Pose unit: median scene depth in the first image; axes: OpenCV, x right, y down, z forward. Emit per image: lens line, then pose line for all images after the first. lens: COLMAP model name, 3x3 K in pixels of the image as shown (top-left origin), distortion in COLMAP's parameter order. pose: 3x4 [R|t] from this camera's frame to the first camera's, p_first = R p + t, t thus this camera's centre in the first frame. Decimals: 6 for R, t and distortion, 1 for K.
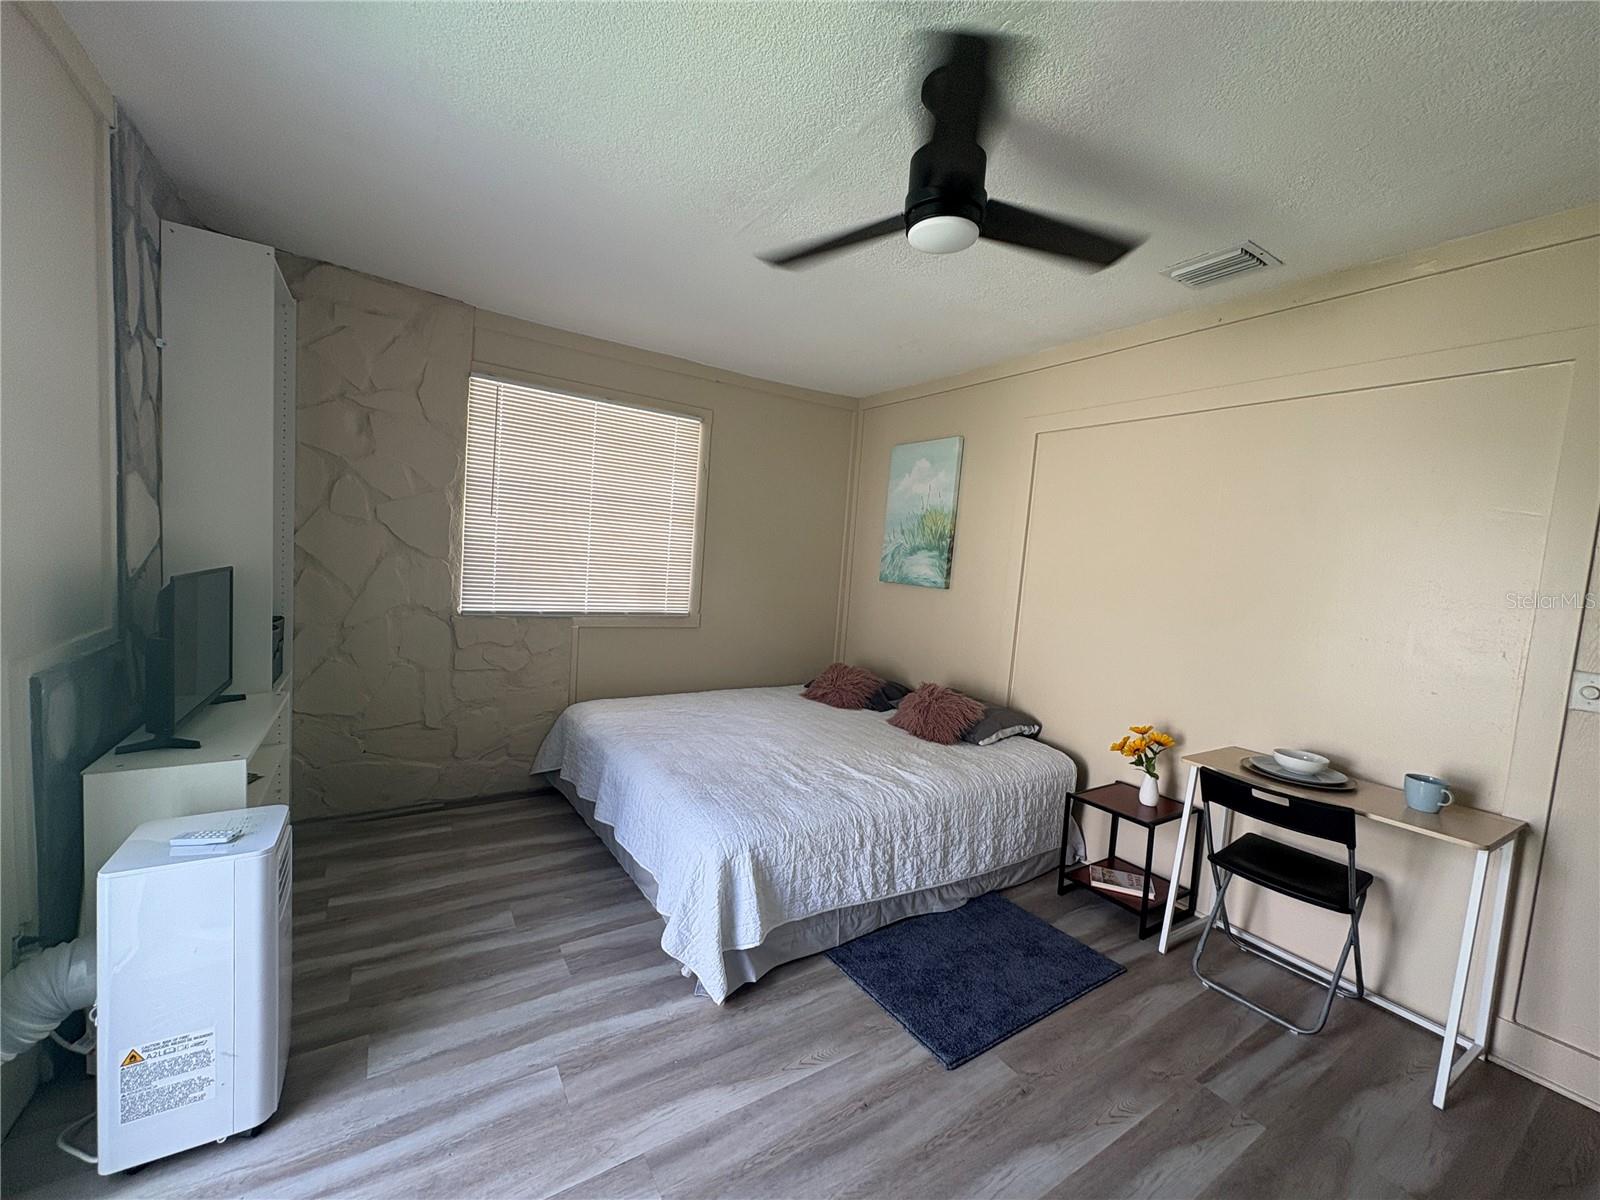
lens RADIAL K [[629.6, 0, 803.7], [0, 629.6, 603.9], [0, 0, 1]] dist [-0.000460, 0.009722]
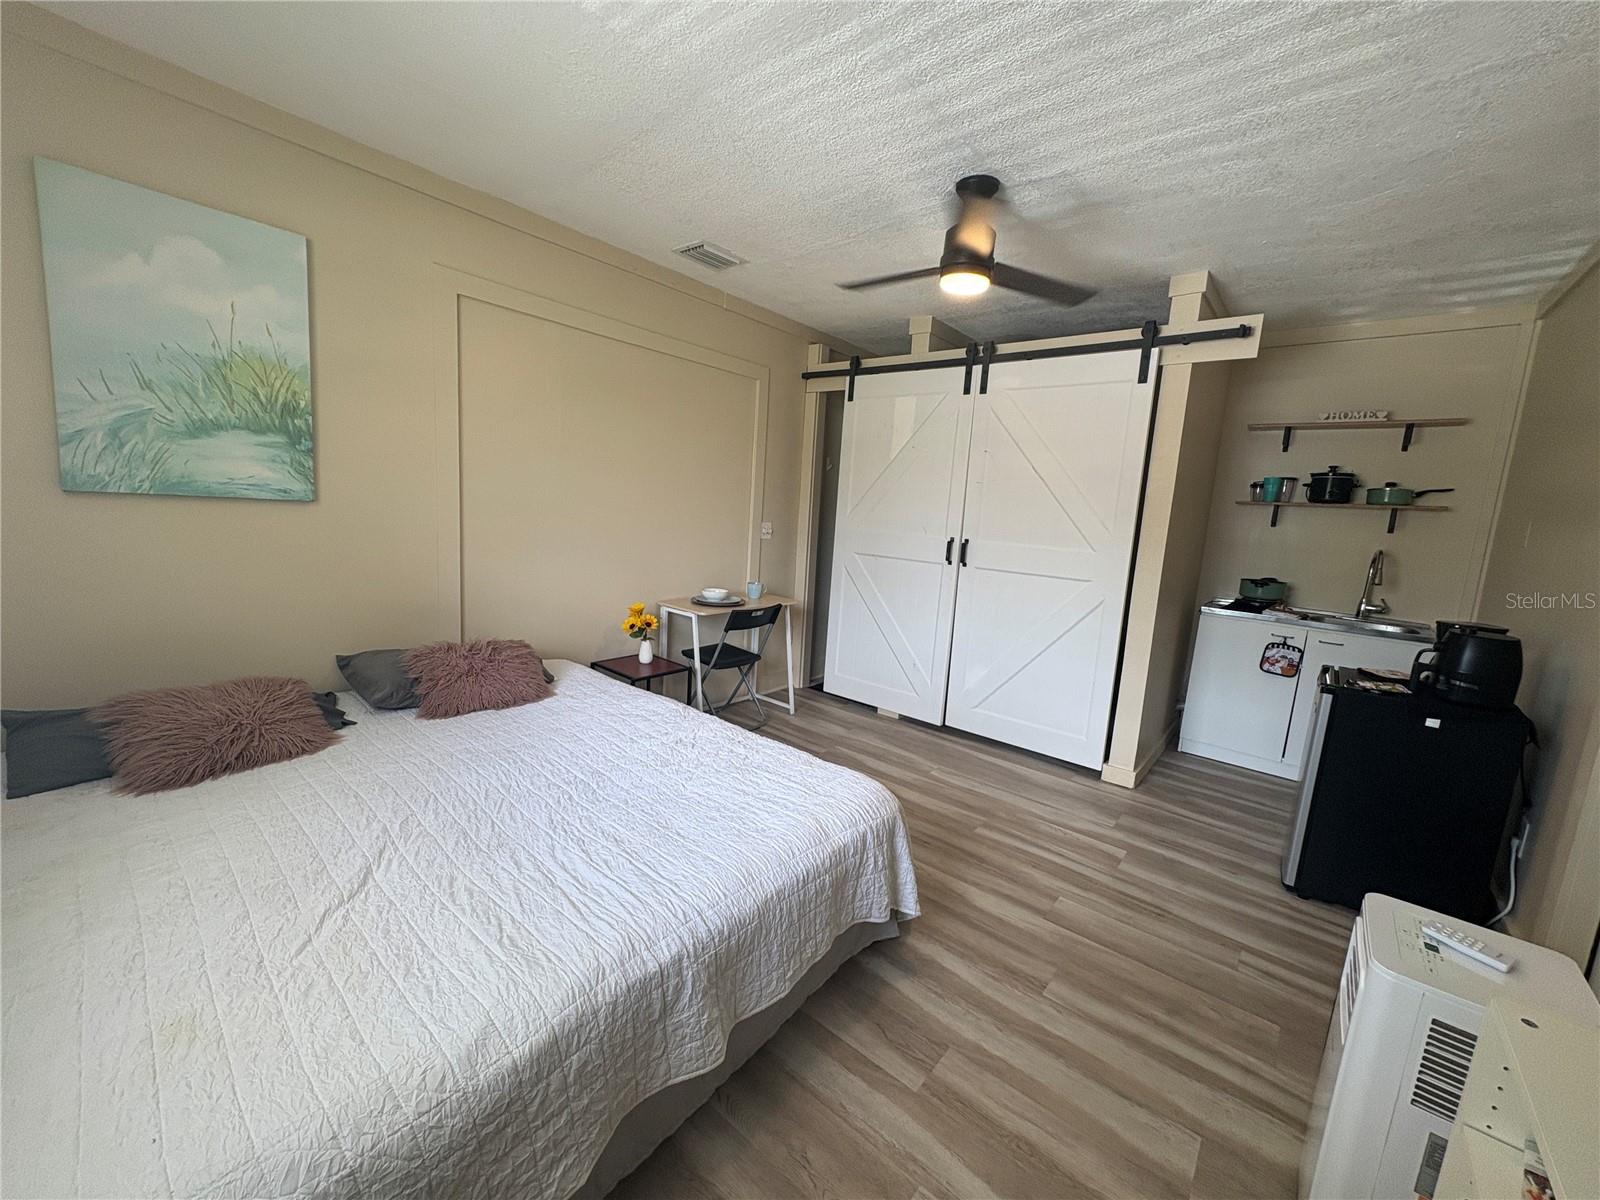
lens RADIAL K [[643.0, 0, 793.6], [0, 643.0, 594.5], [0, 0, 1]] dist [0.011466, -0.000354]
pose [[-0.281432, -0.214949, 0.935197, -1.114069], [-0.002756, 0.974765, 0.223215, -0.168124], [-0.959577, 0.060242, -0.274922, 1.611498]]
